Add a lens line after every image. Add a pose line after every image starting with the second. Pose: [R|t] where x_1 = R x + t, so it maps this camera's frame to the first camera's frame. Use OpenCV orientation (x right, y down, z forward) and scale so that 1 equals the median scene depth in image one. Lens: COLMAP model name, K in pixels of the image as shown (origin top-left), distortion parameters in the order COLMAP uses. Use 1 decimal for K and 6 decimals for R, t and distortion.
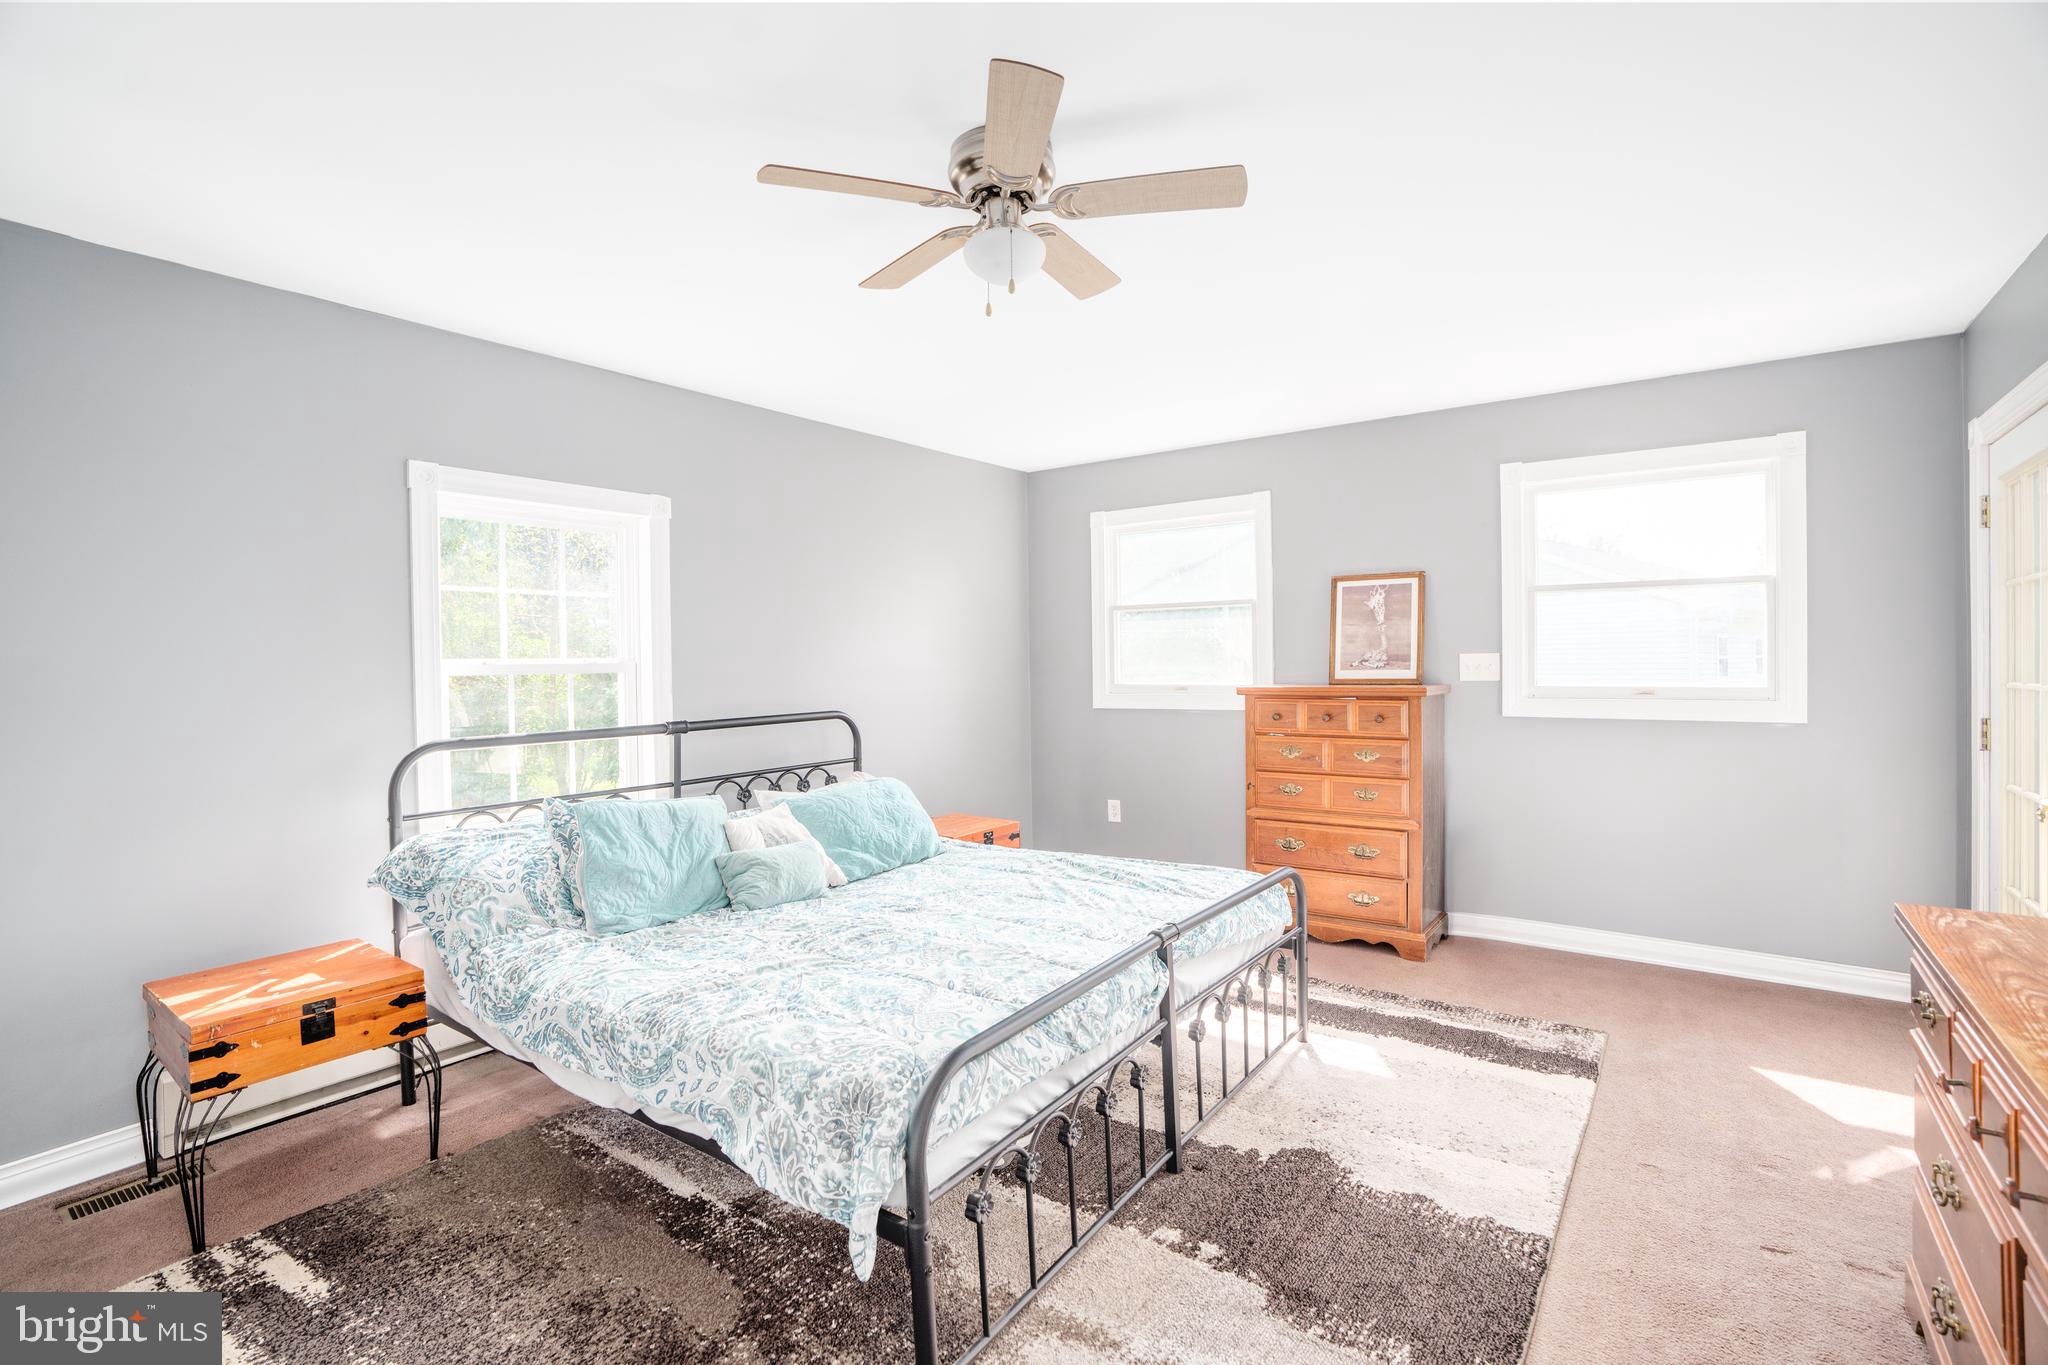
lens RADIAL K [[945.2, 0, 1034.0], [0, 945.2, 673.5], [0, 0, 1]] dist [-0.031783, 0.006190]
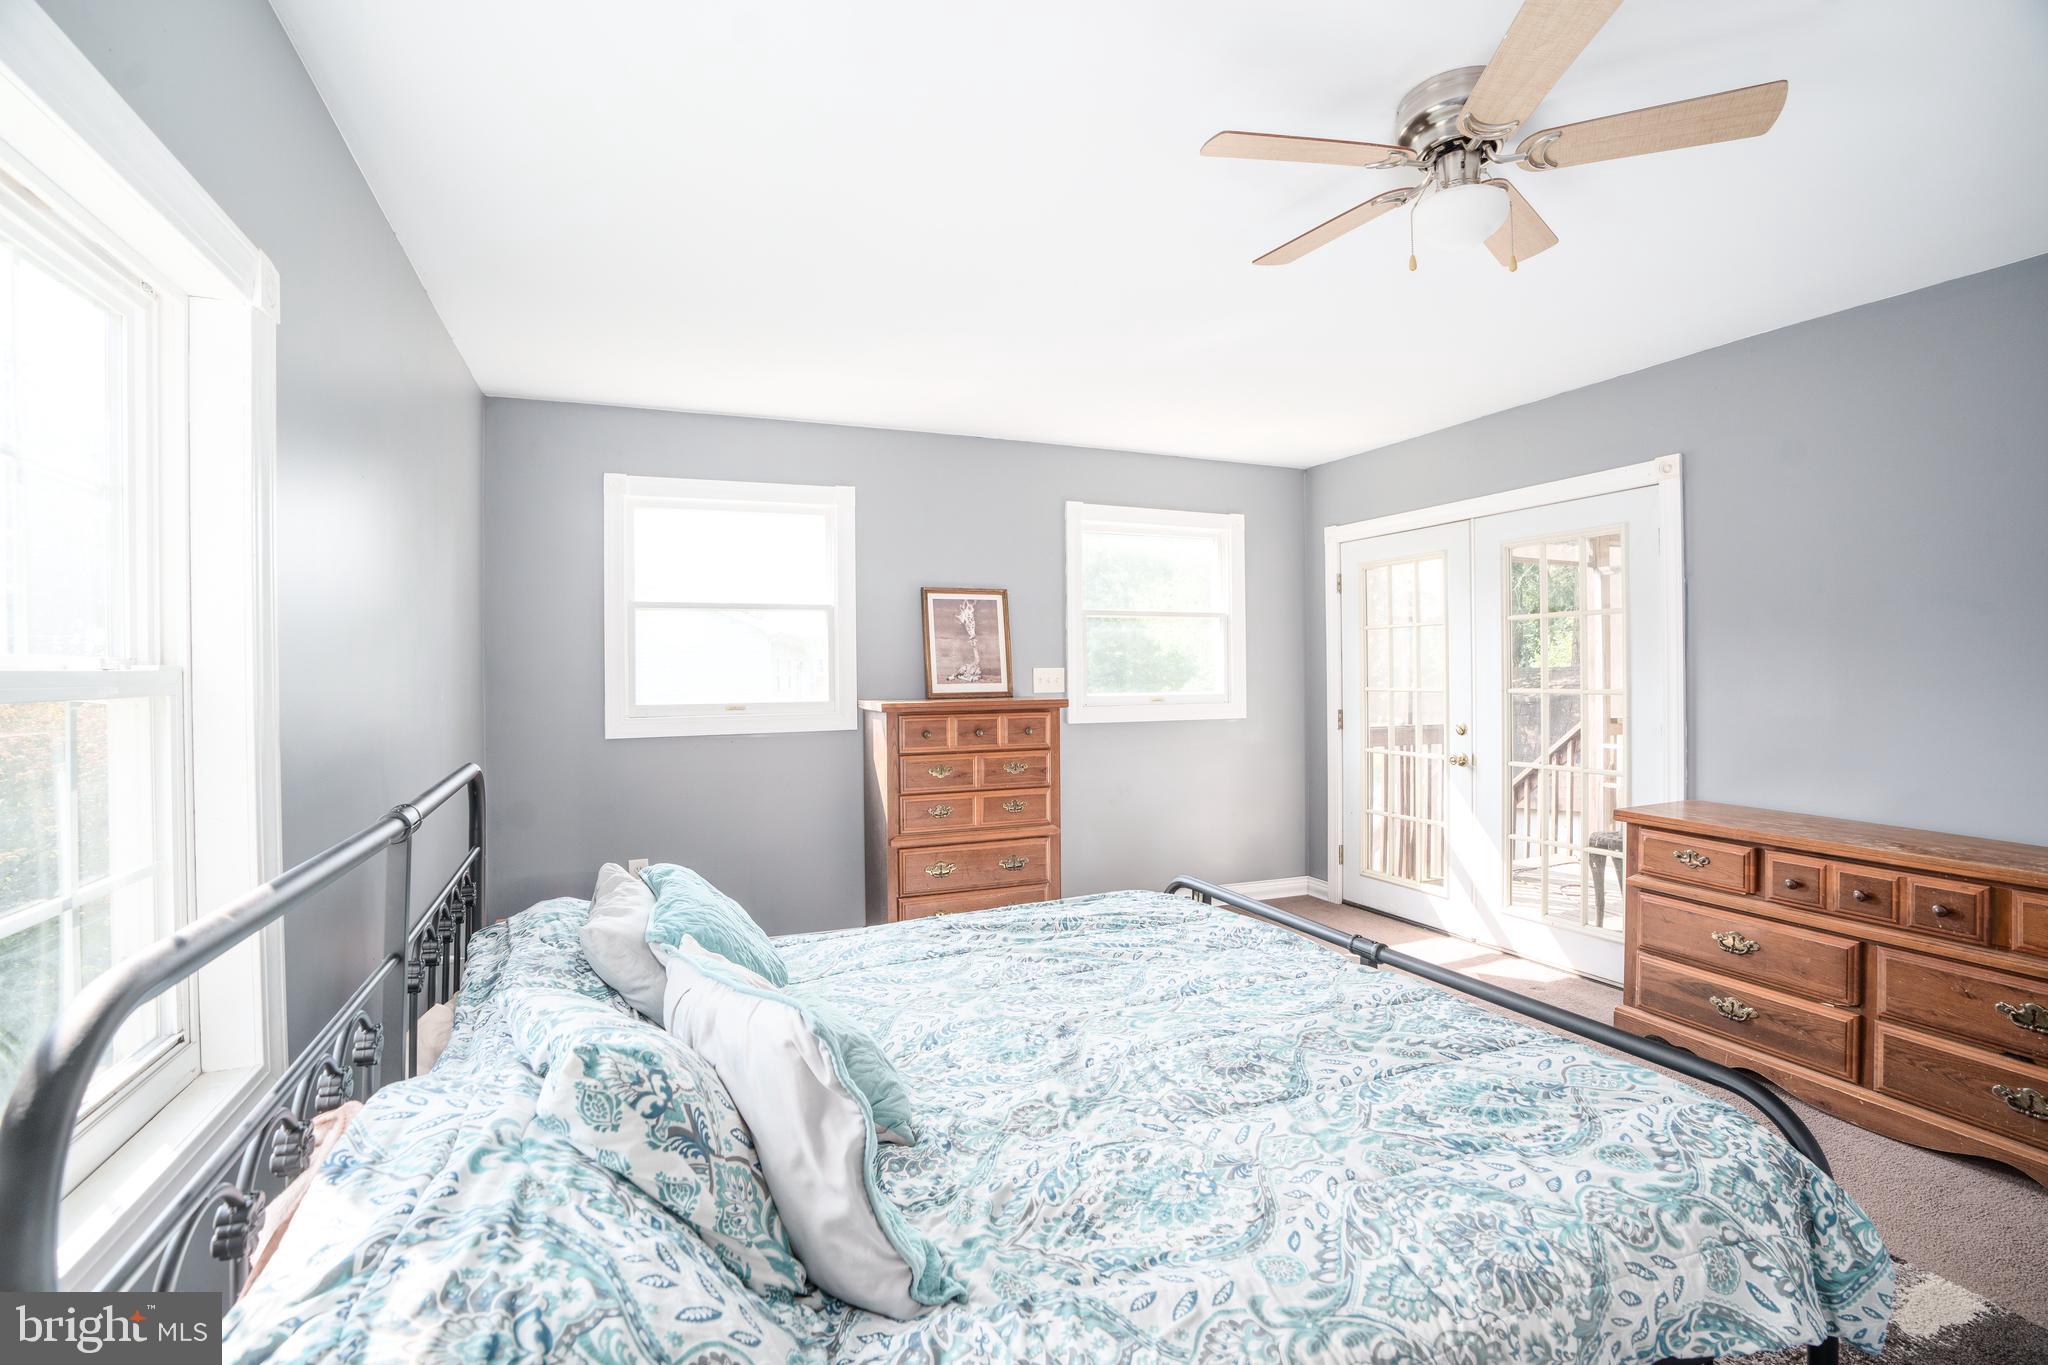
lens RADIAL K [[945.2, 0, 1035.7], [0, 945.2, 674.6], [0, 0, 1]] dist [-0.031783, 0.006190]
pose [[0.520499, 0.002706, 0.853858, -0.479141], [0.010646, 0.999897, -0.009659, -0.002945], [-0.853796, 0.014117, 0.520417, 0.426325]]
